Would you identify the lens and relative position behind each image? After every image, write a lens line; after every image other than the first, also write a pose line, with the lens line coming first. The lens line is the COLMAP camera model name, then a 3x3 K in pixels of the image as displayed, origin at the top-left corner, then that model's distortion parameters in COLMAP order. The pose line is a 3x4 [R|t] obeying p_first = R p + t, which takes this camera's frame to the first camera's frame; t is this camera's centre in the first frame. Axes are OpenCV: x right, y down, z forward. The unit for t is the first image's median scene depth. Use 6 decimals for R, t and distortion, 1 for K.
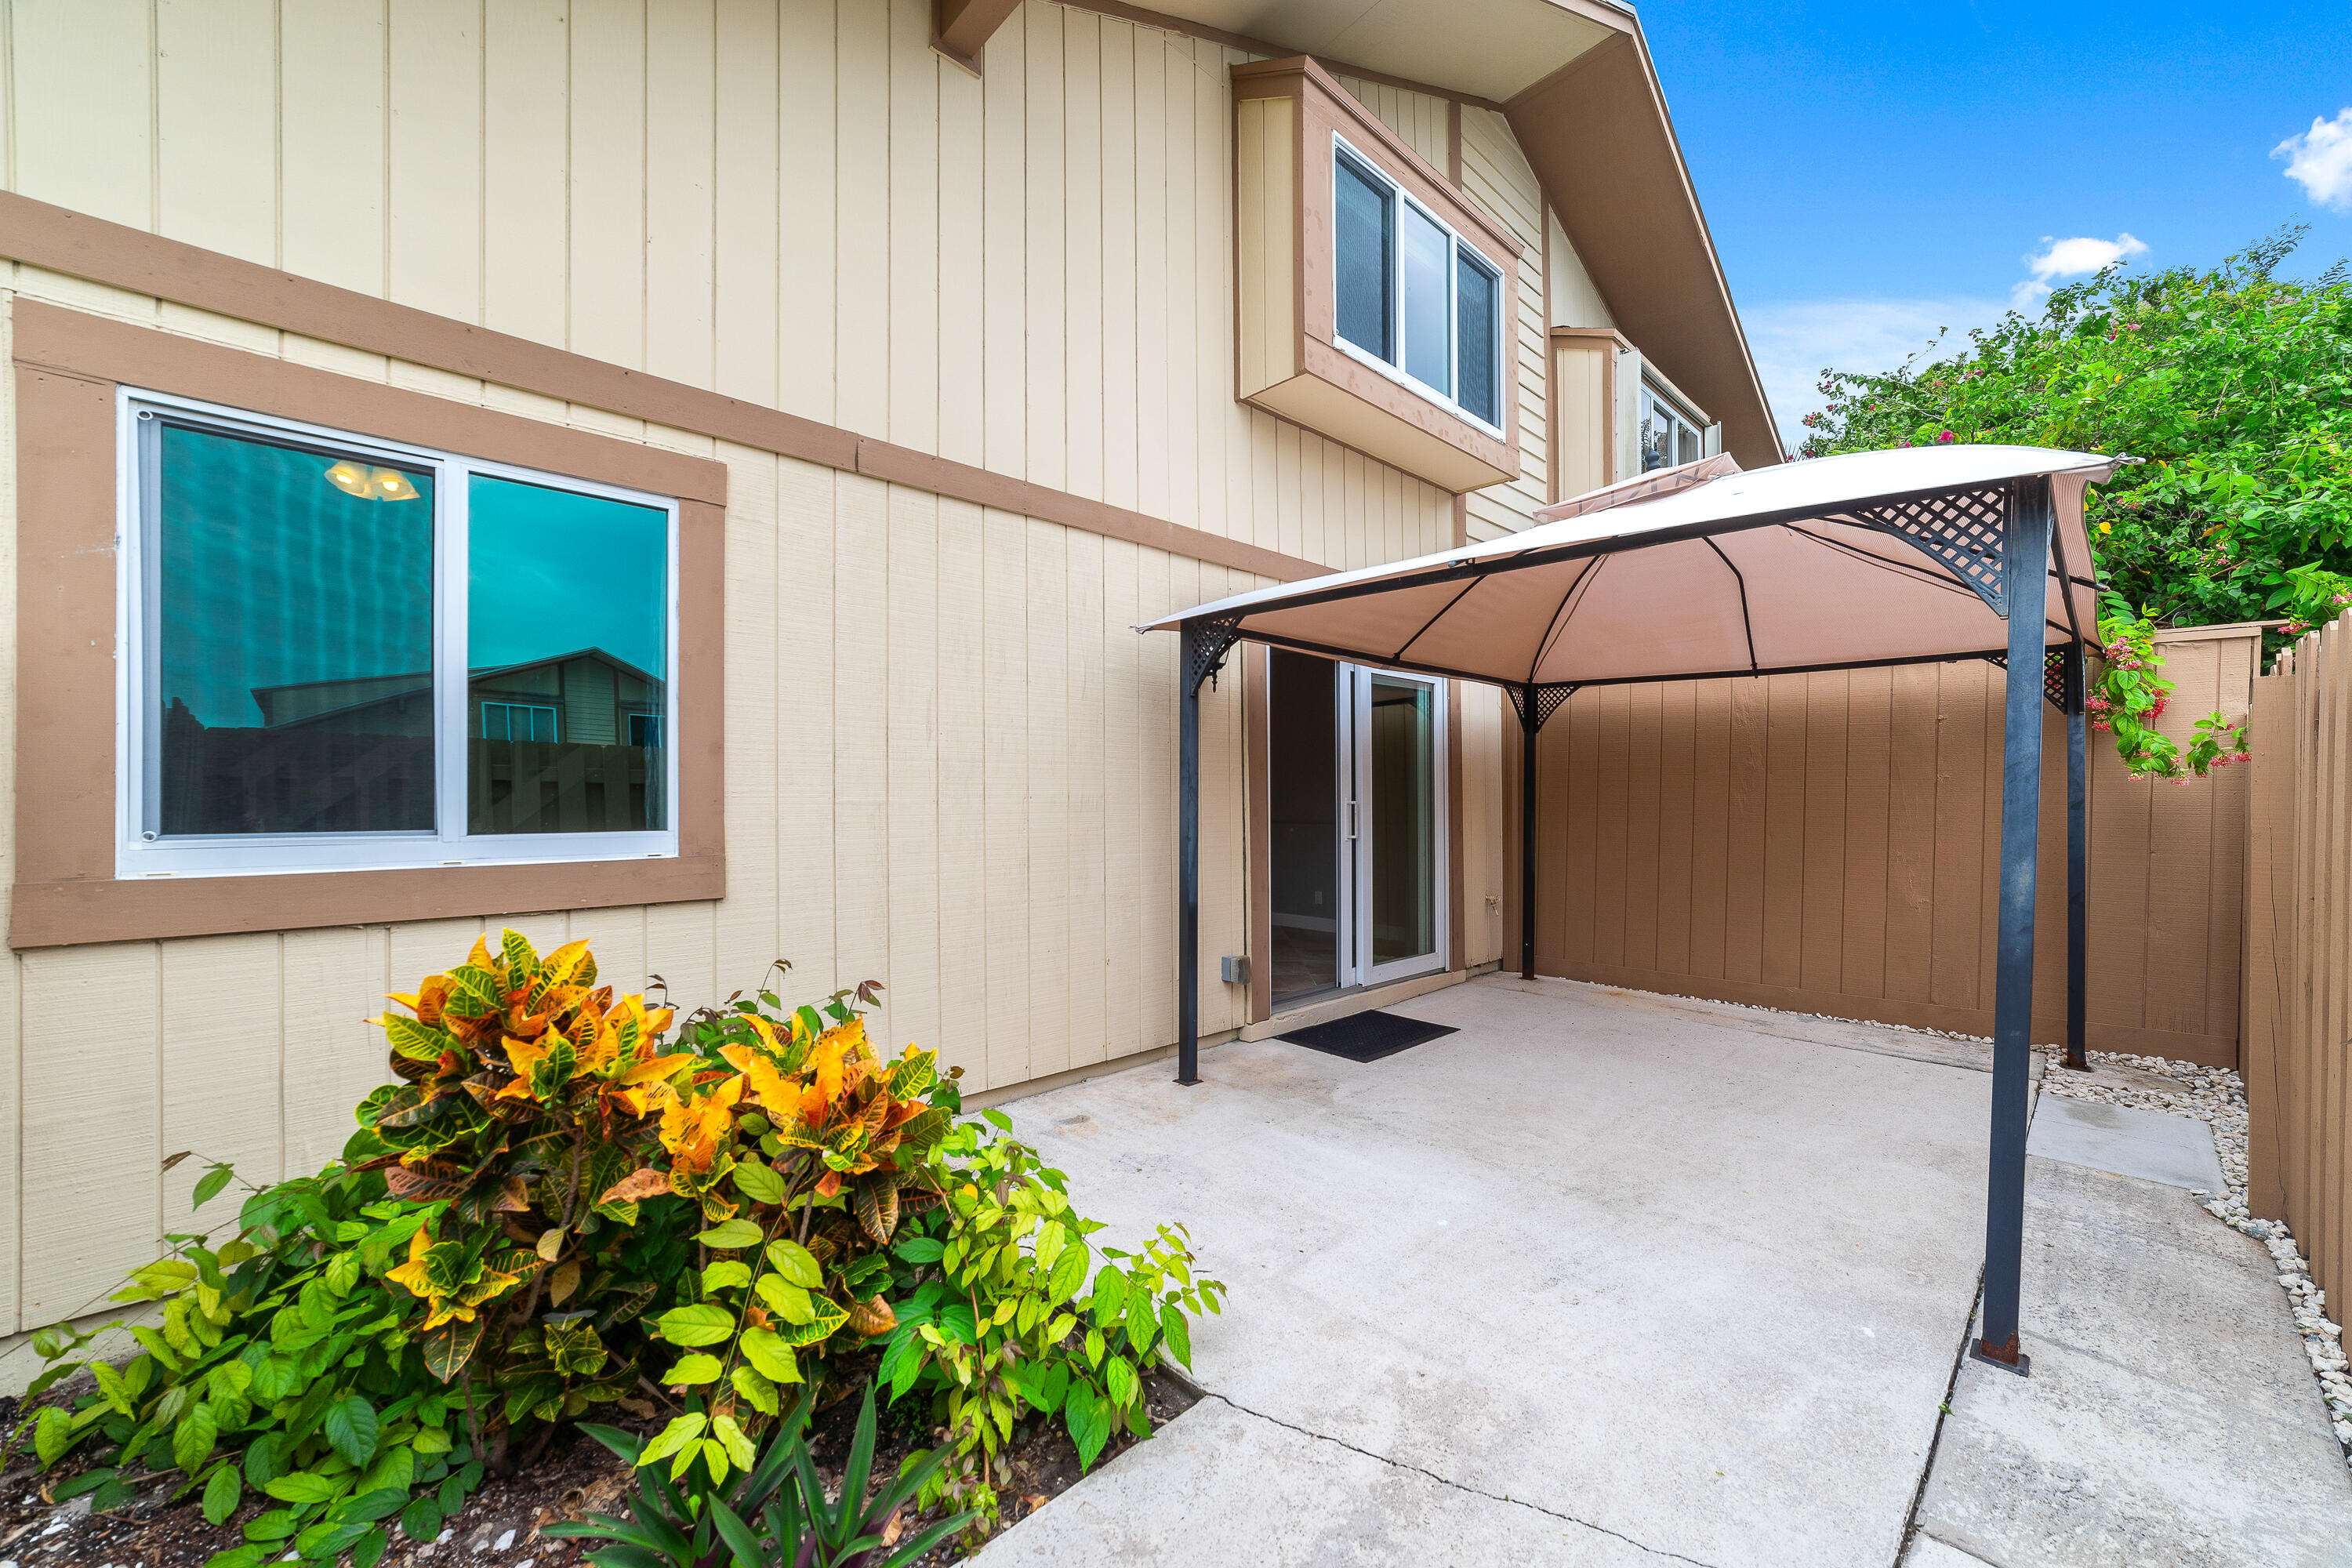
lens RADIAL K [[906.5, 0, 1174.3], [0, 906.5, 800.3], [0, 0, 1]] dist [-0.024788, 0.008324]
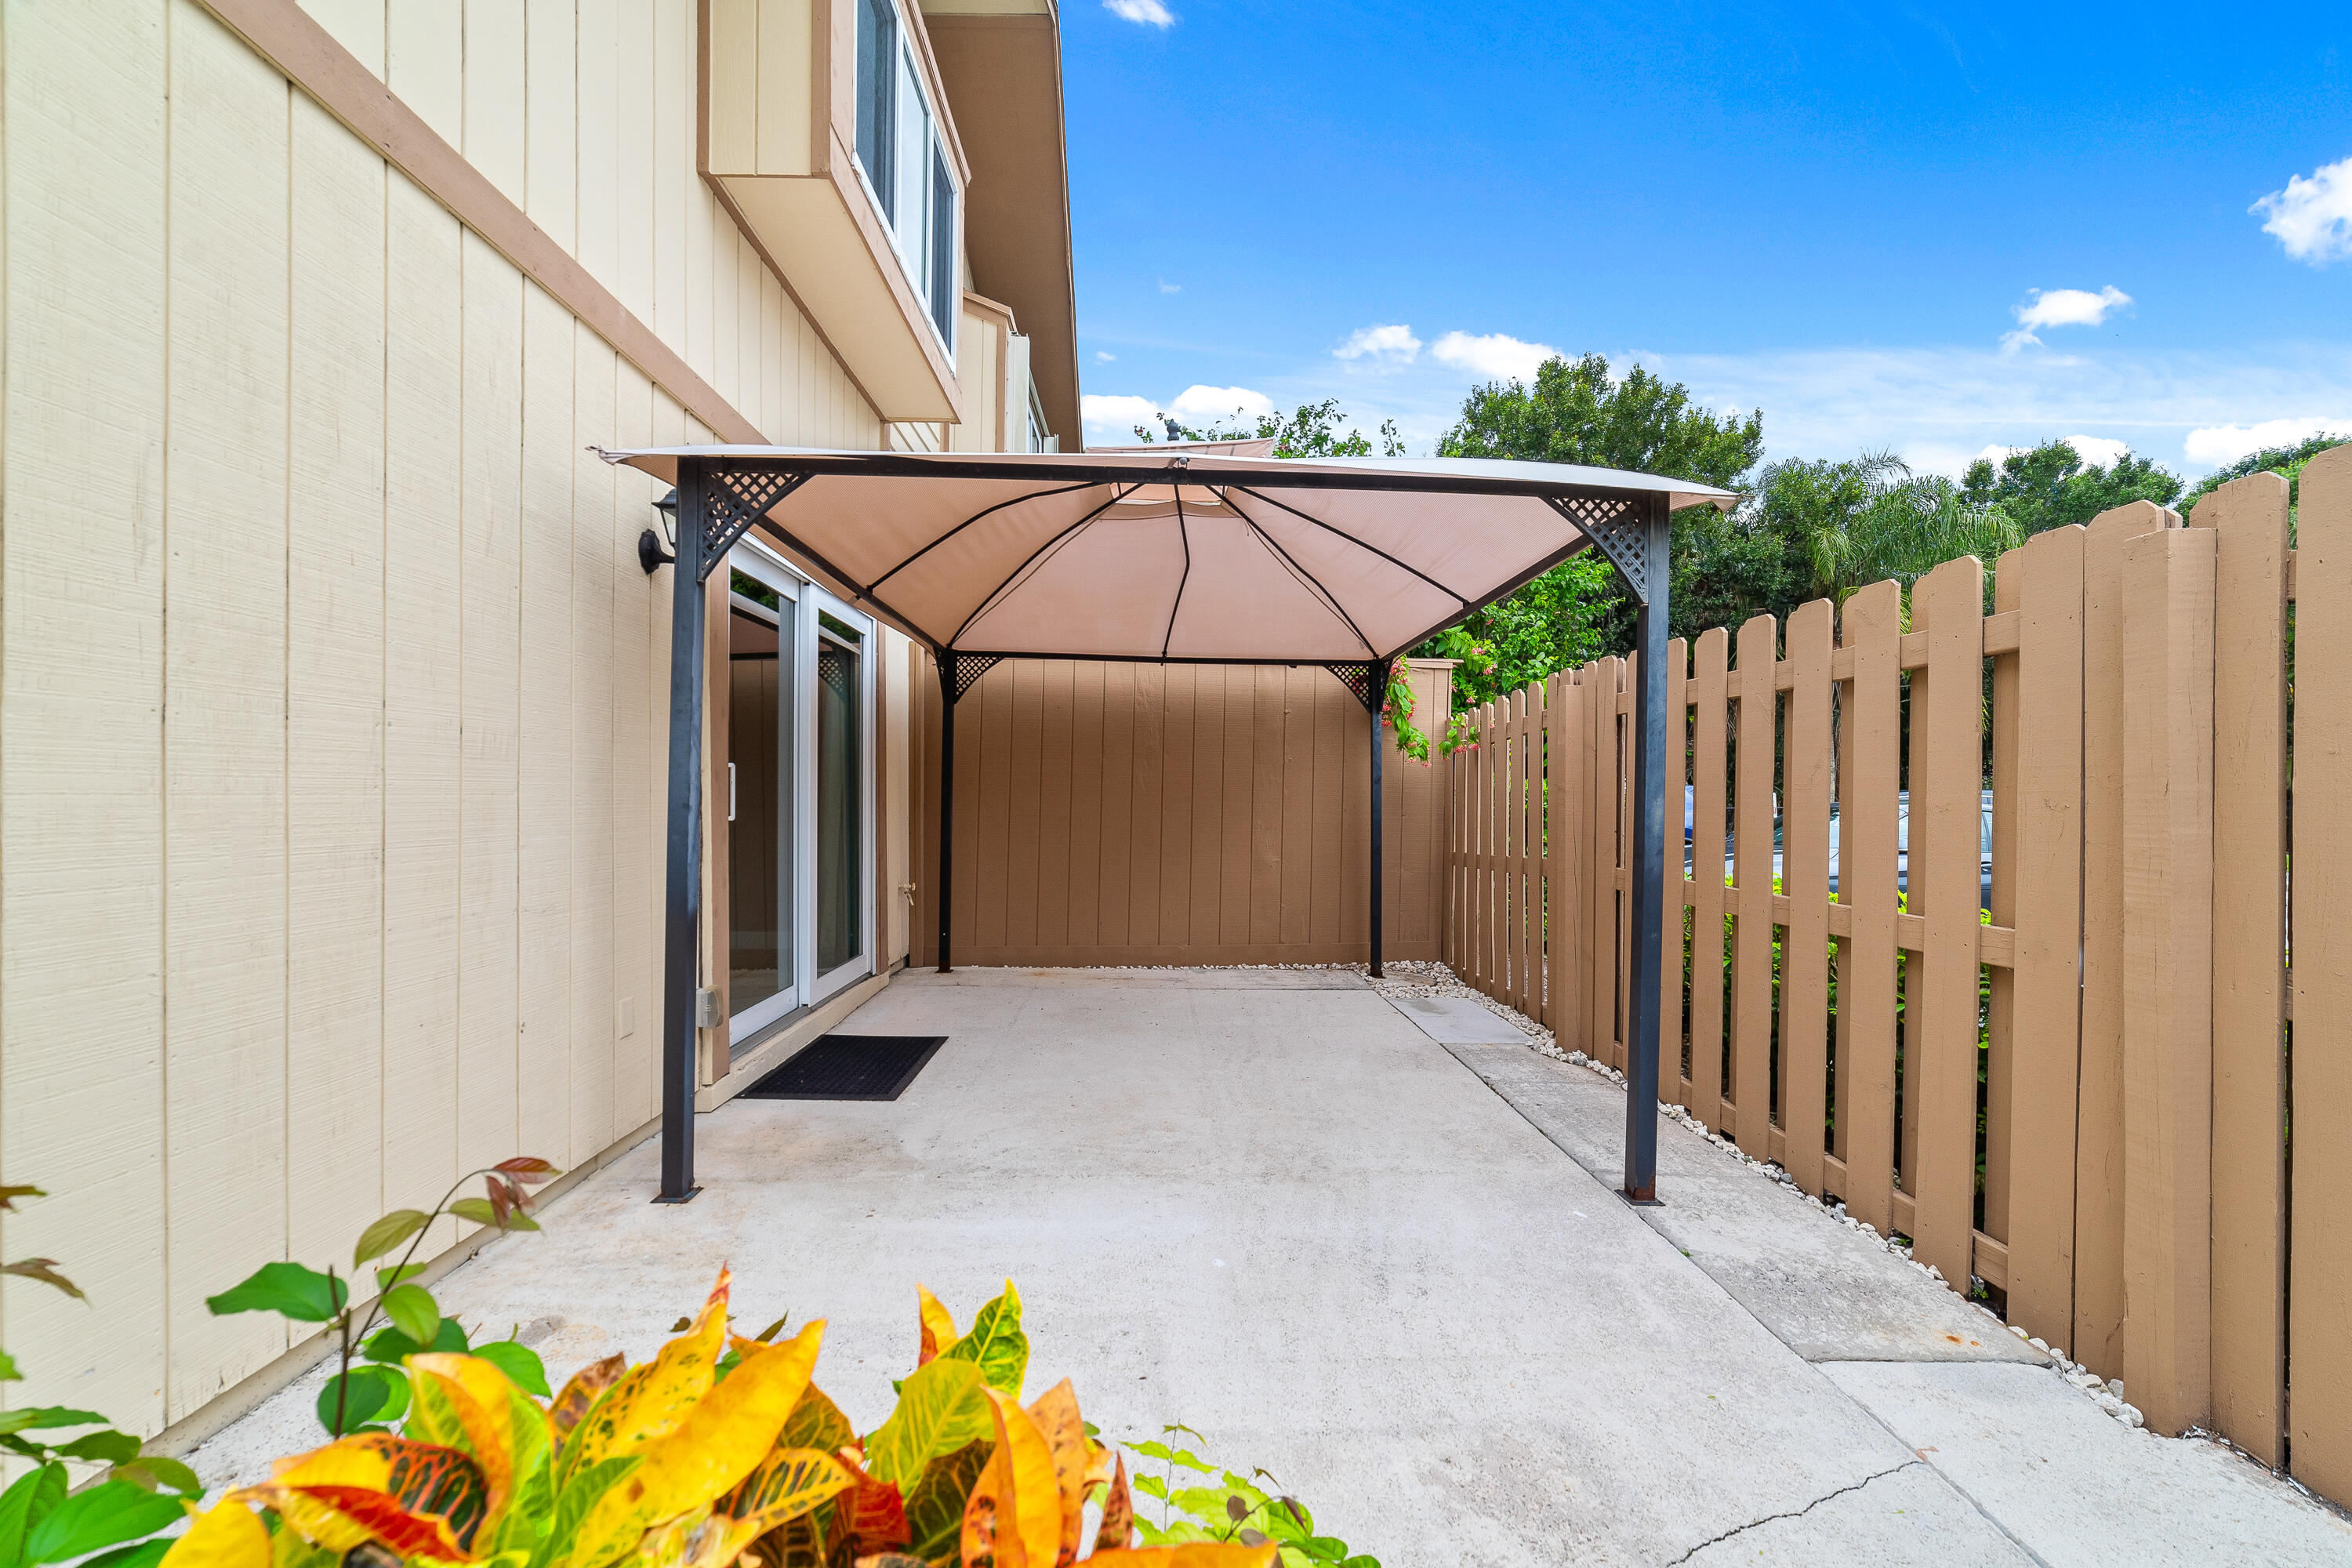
lens RADIAL K [[918.7, 0, 1184.1], [0, 918.7, 786.2], [0, 0, 1]] dist [-0.026337, 0.008825]
pose [[0.660728, 0.012455, 0.750522, -0.225721], [-0.002819, 0.999896, -0.014111, 0.034574], [-0.750620, 0.007208, 0.660694, 0.314656]]
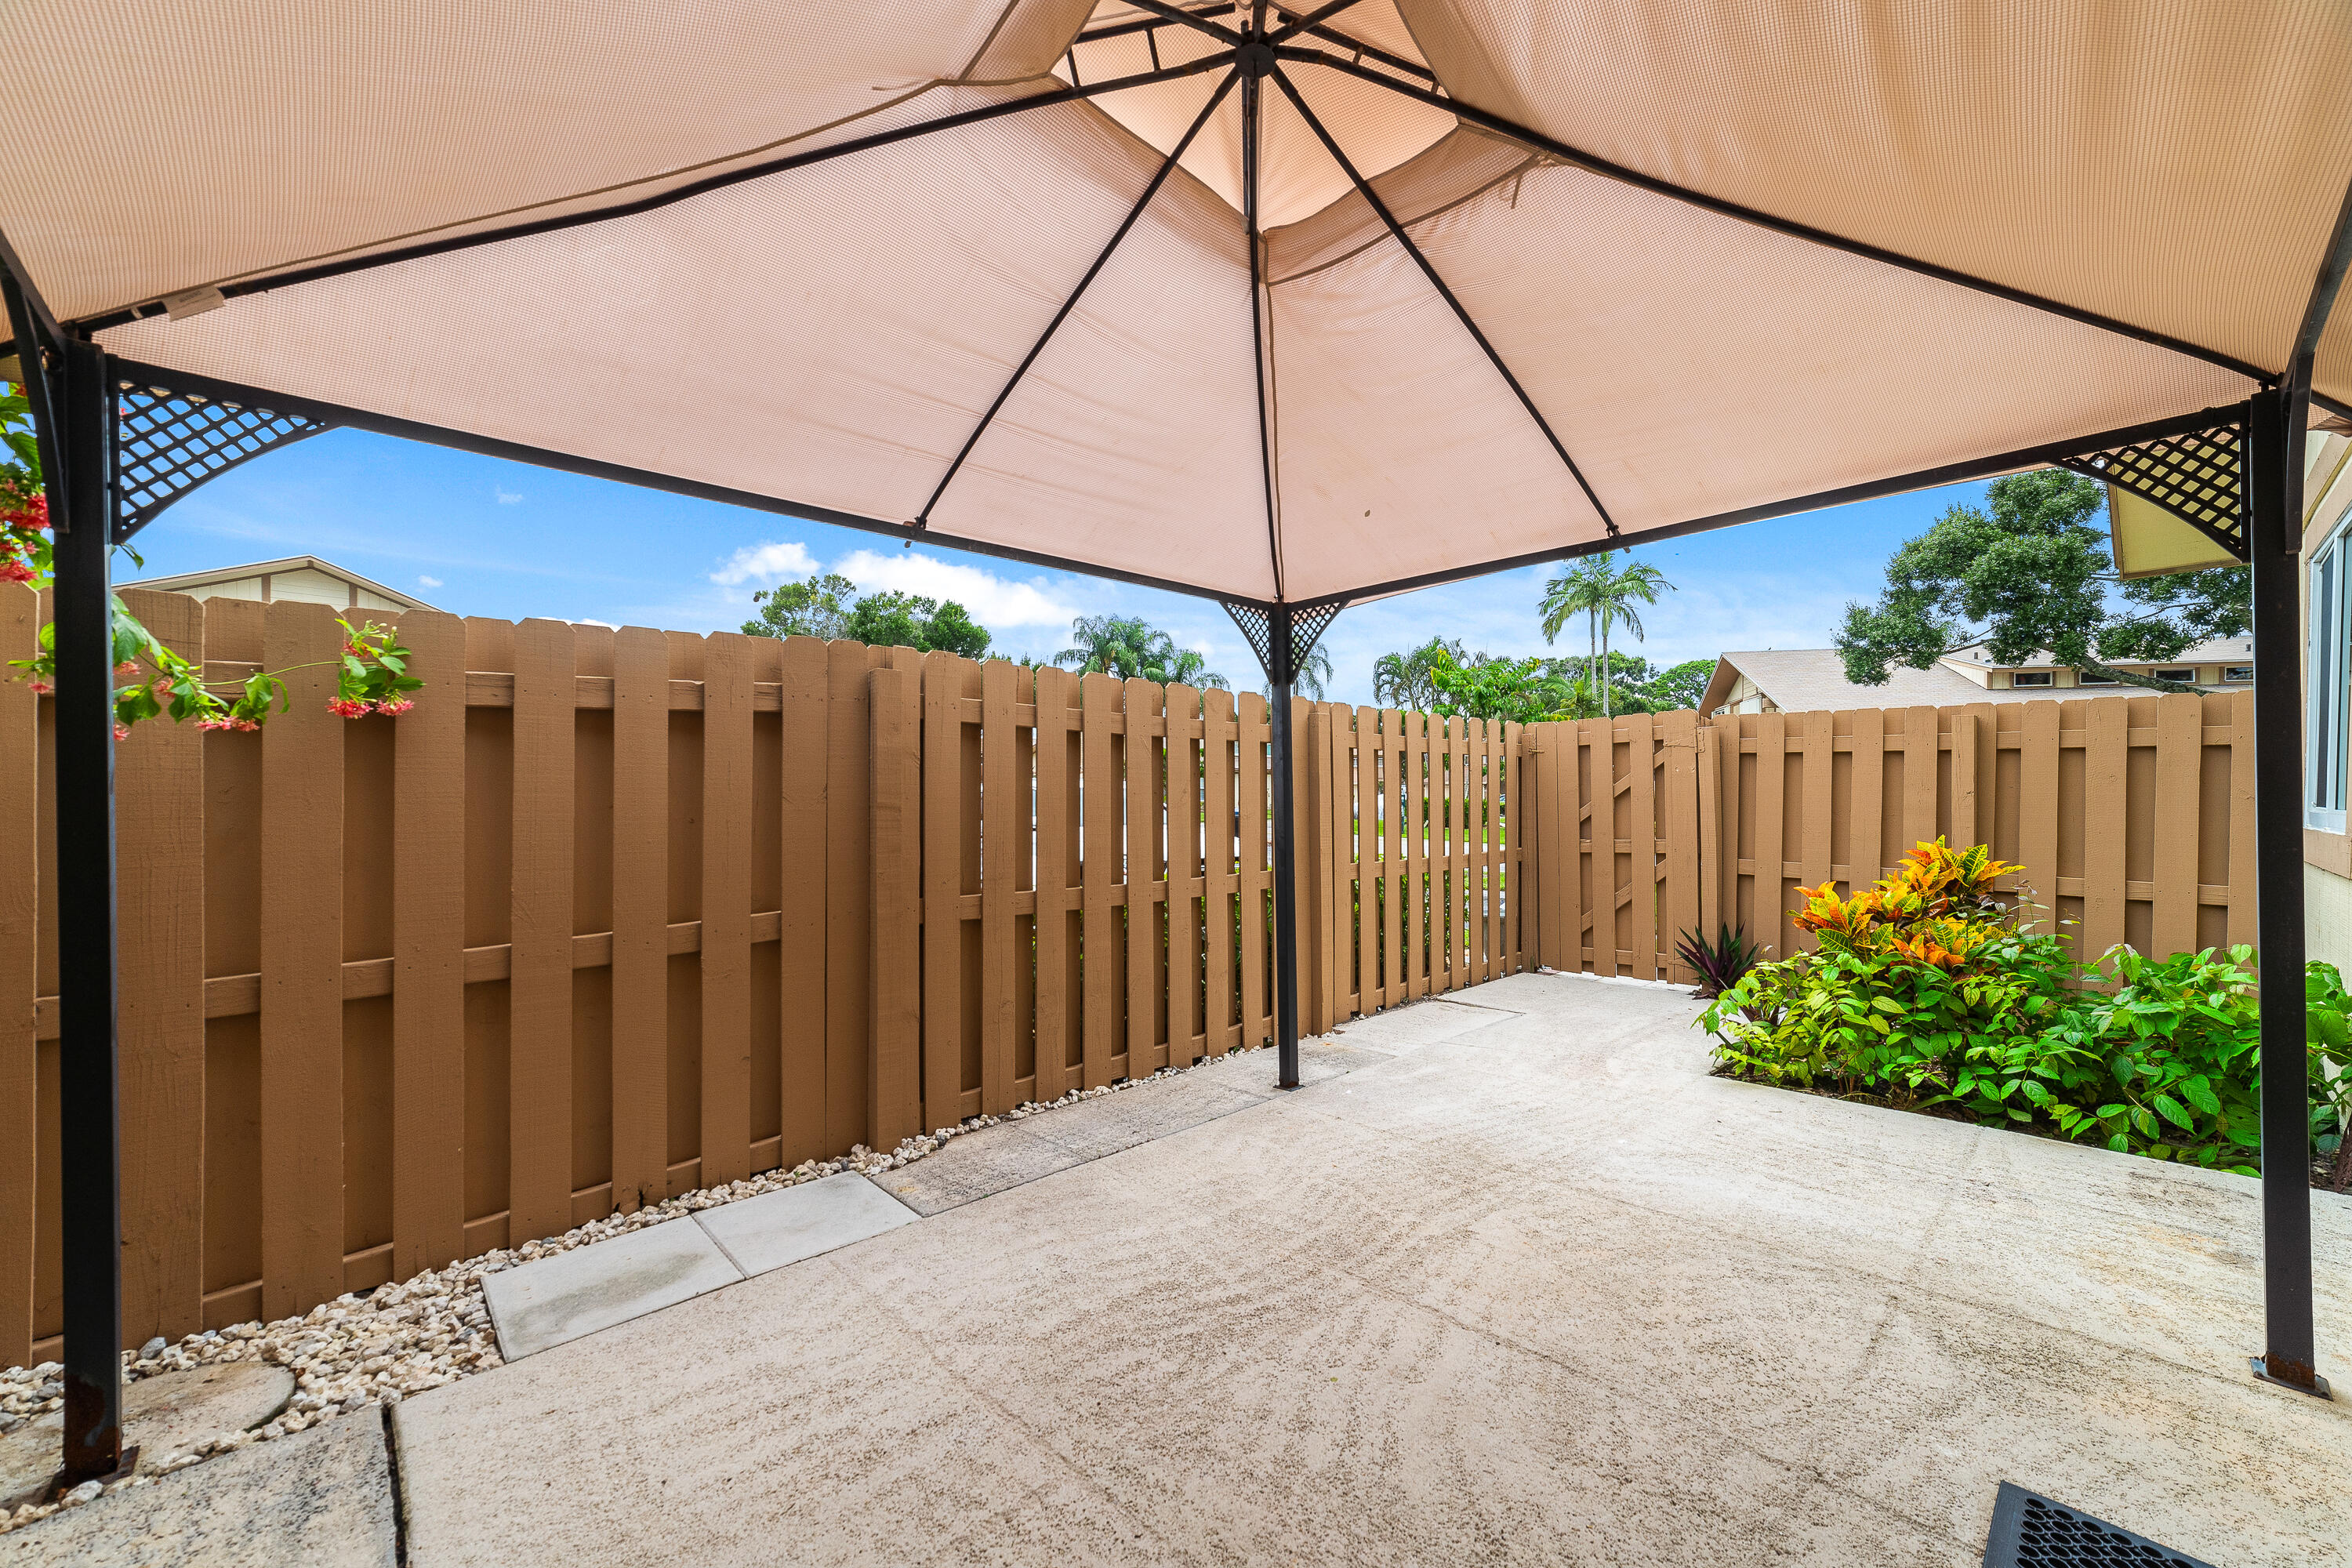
lens RADIAL K [[906.5, 0, 1174.3], [0, 906.5, 800.3], [0, 0, 1]] dist [-0.024788, 0.008324]
pose [[-0.999974, -0.000577, 0.007256, 0.572692], [-0.000548, 0.999991, 0.004090, 0.013913], [-0.007258, 0.004086, -0.999965, 1.423731]]
